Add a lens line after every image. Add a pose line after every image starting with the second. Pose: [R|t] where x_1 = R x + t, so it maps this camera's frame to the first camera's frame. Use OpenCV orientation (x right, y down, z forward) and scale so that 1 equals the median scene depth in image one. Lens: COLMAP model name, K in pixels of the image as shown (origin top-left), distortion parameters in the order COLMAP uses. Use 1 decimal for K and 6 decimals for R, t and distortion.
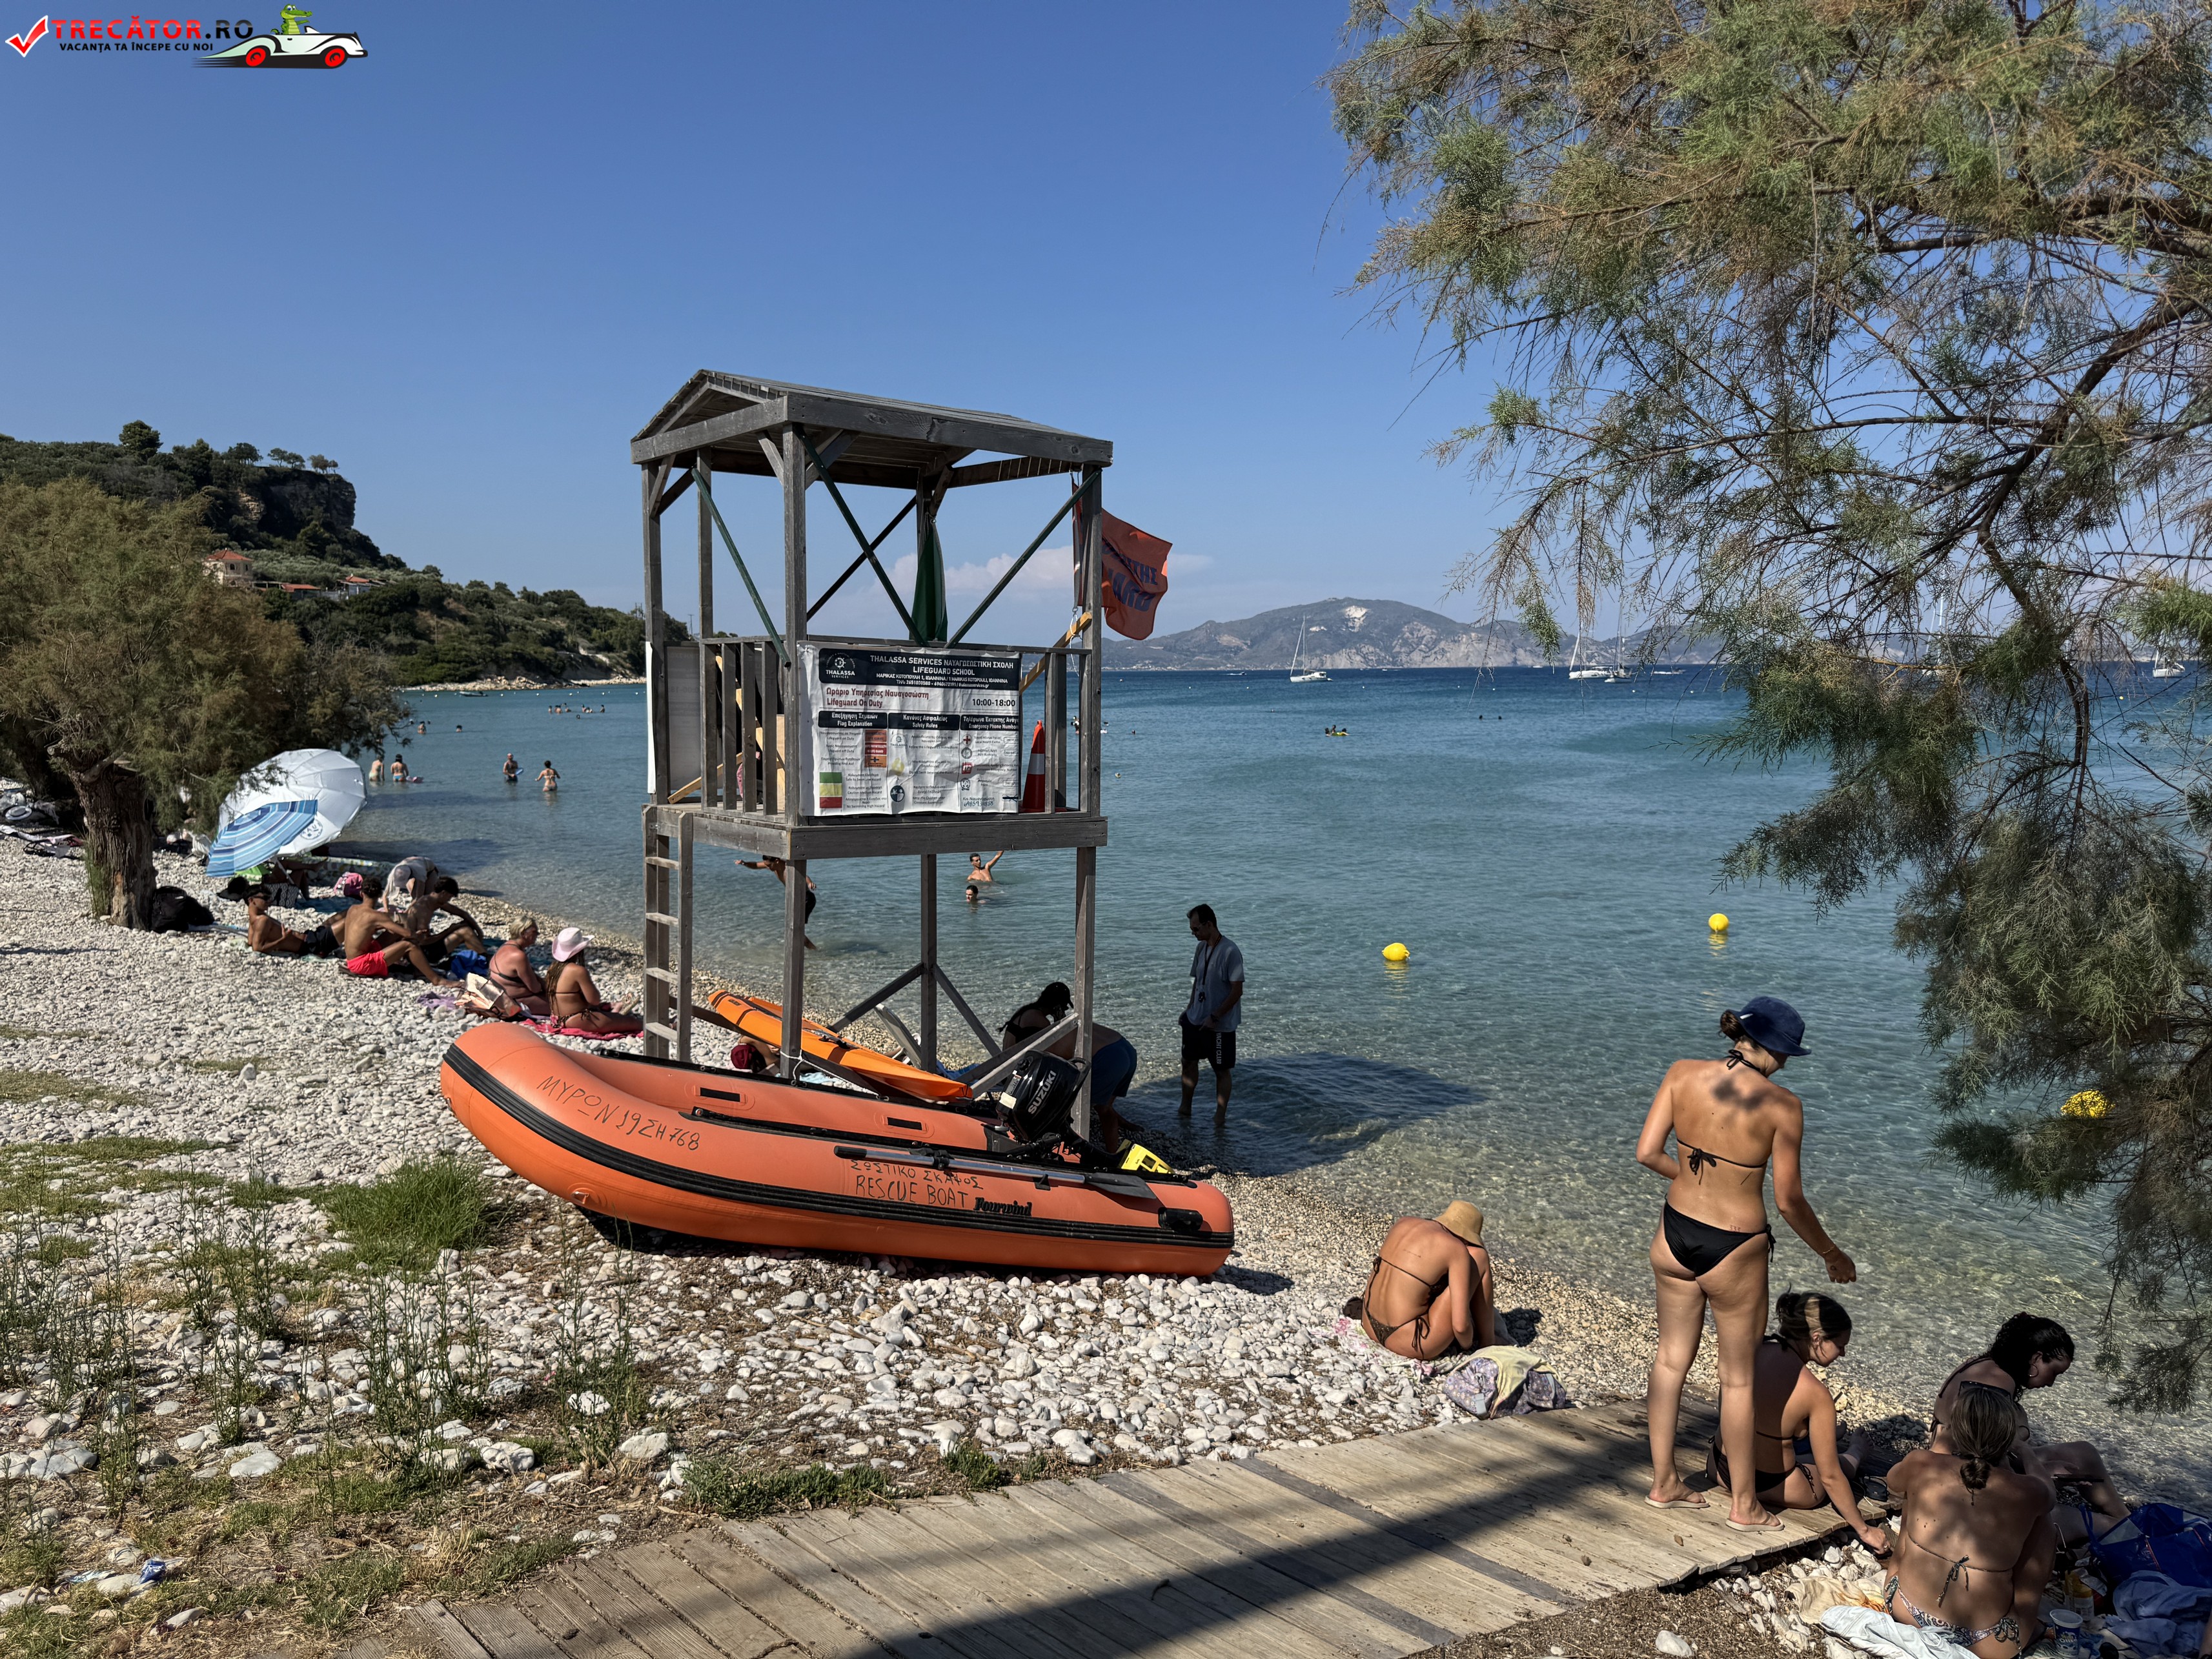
lens RADIAL K [[1619.2, 0, 1213.0], [0, 1619.2, 884.9], [0, 0, 1]] dist [0.001498, -0.038803]
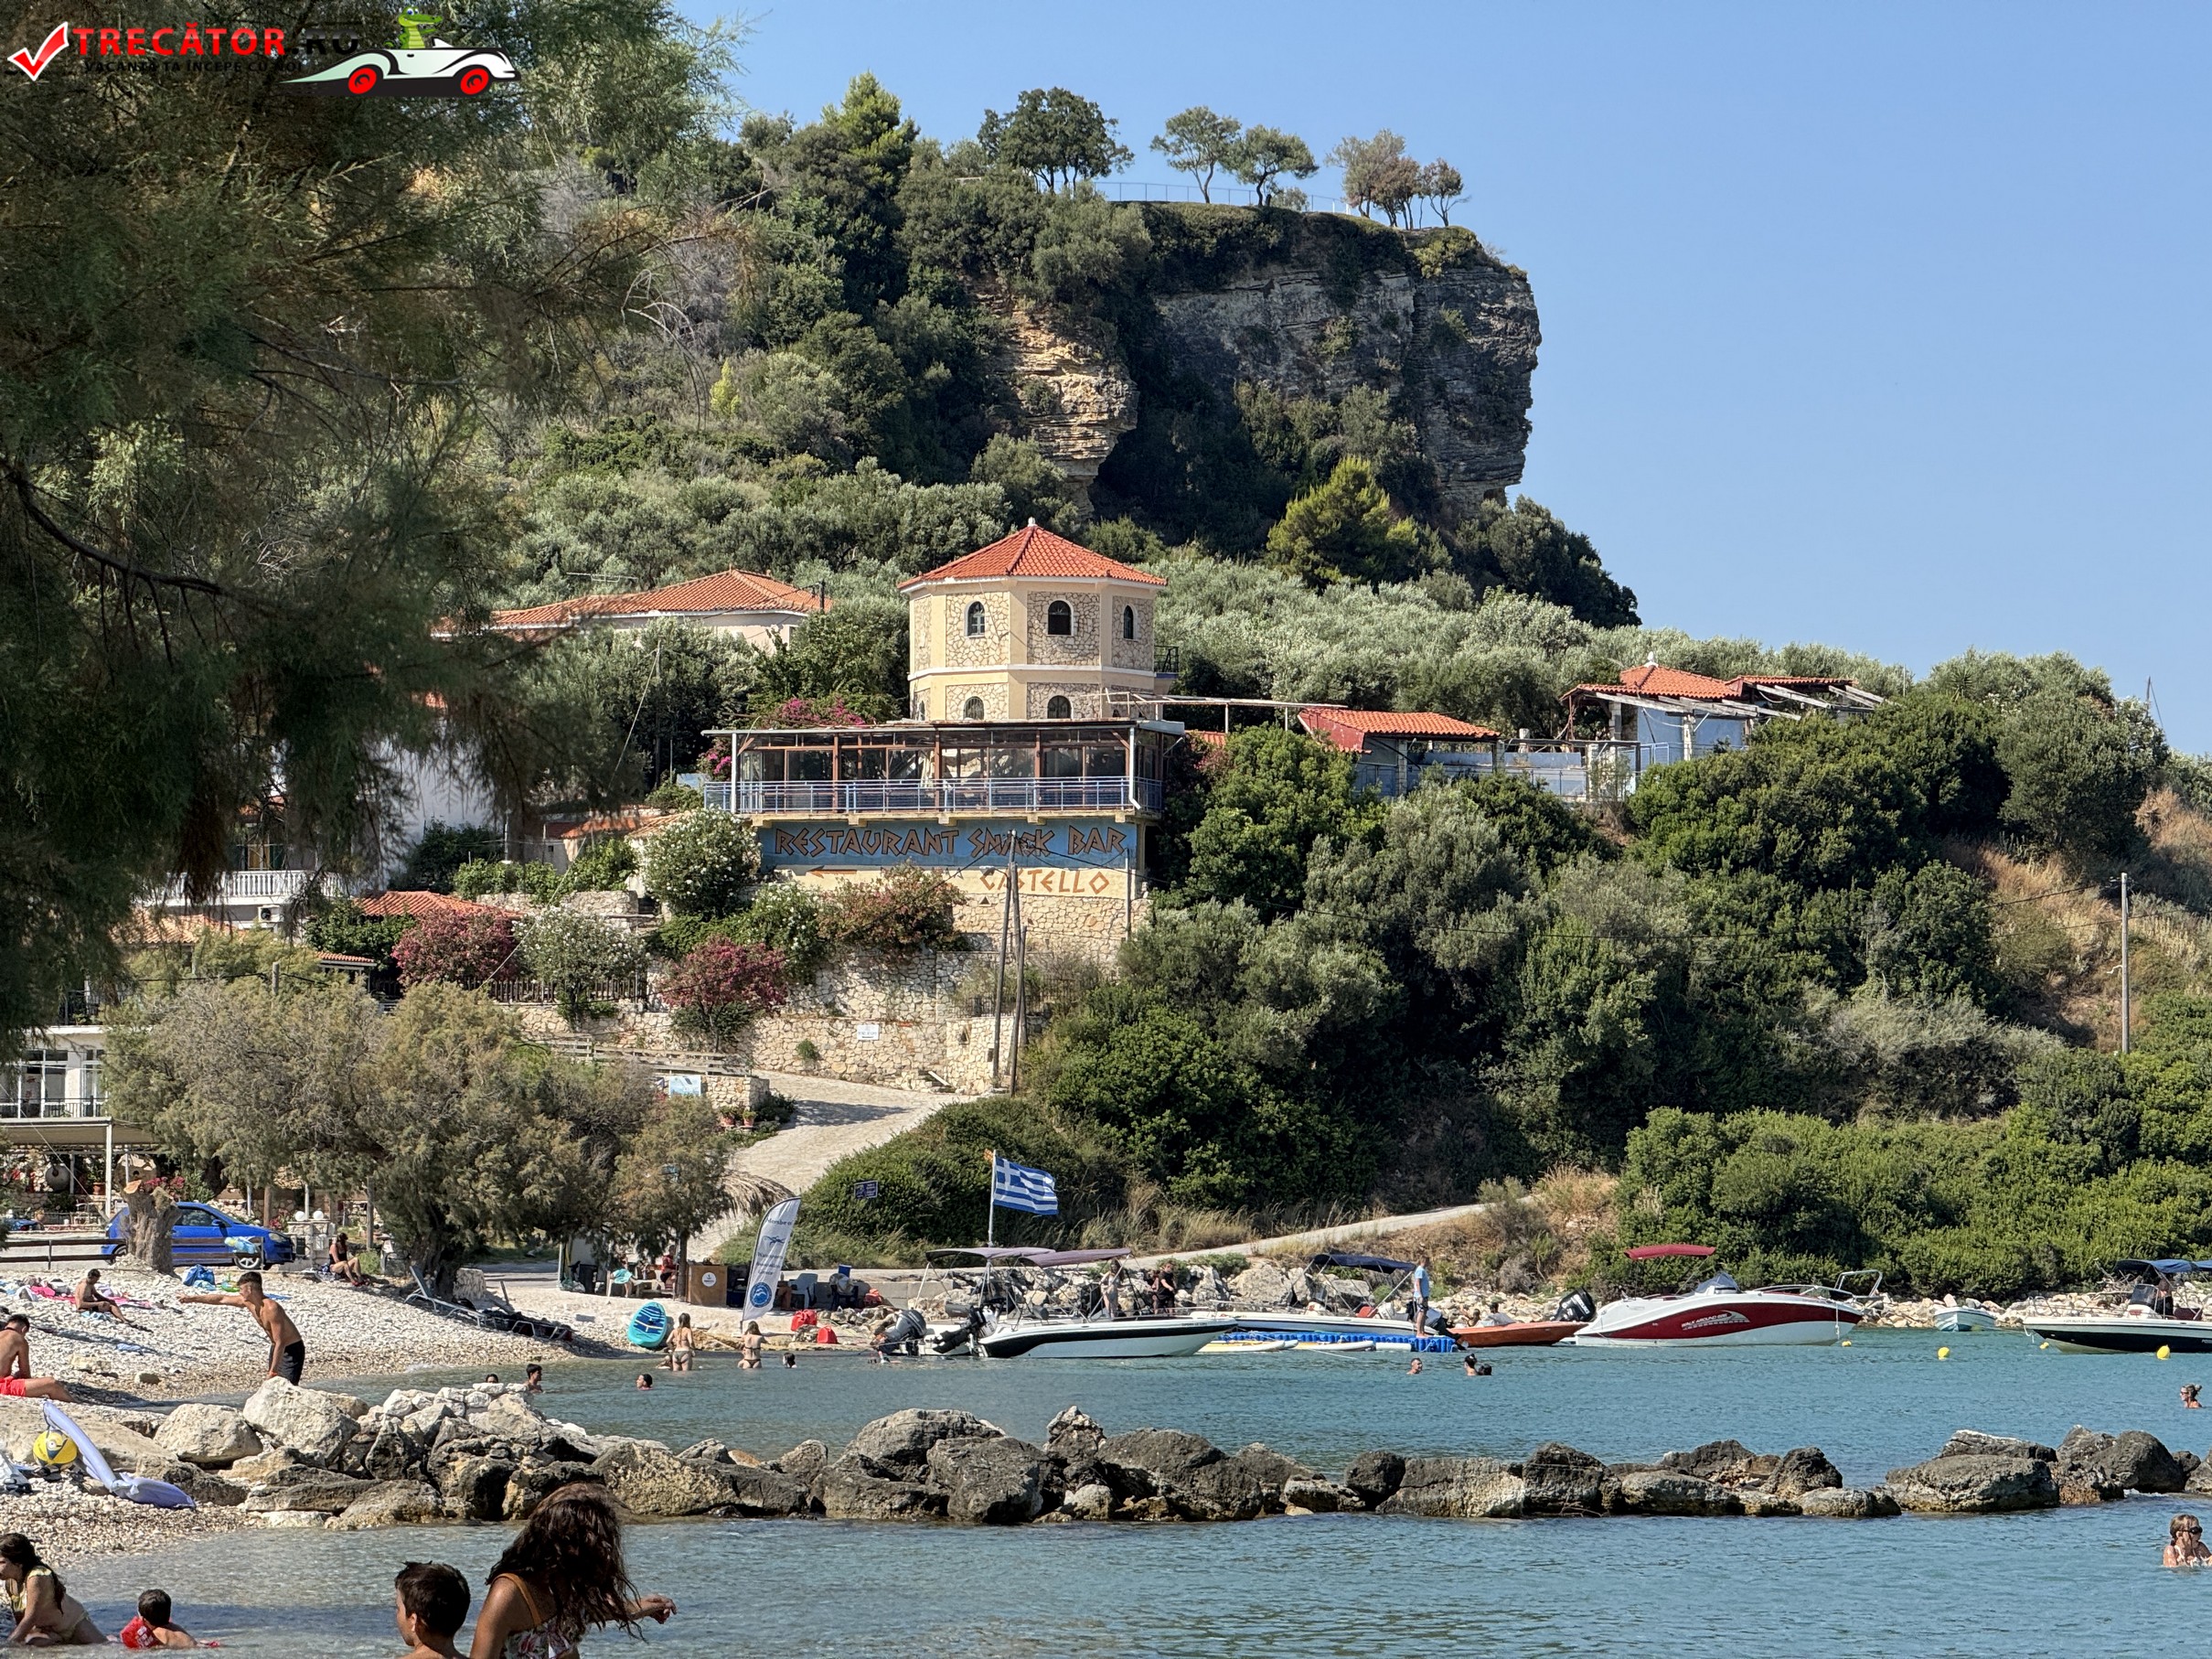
lens RADIAL K [[8152.2, 0, 1106.0], [0, 8152.2, 829.5], [0, 0, 1]] dist [0.132187, 0.503065]
pose [[0.874250, -0.019462, -0.485086, -0.103512], [-0.069501, 0.983887, -0.164732, -0.016517], [0.480475, 0.177731, 0.858810, 0.143214]]
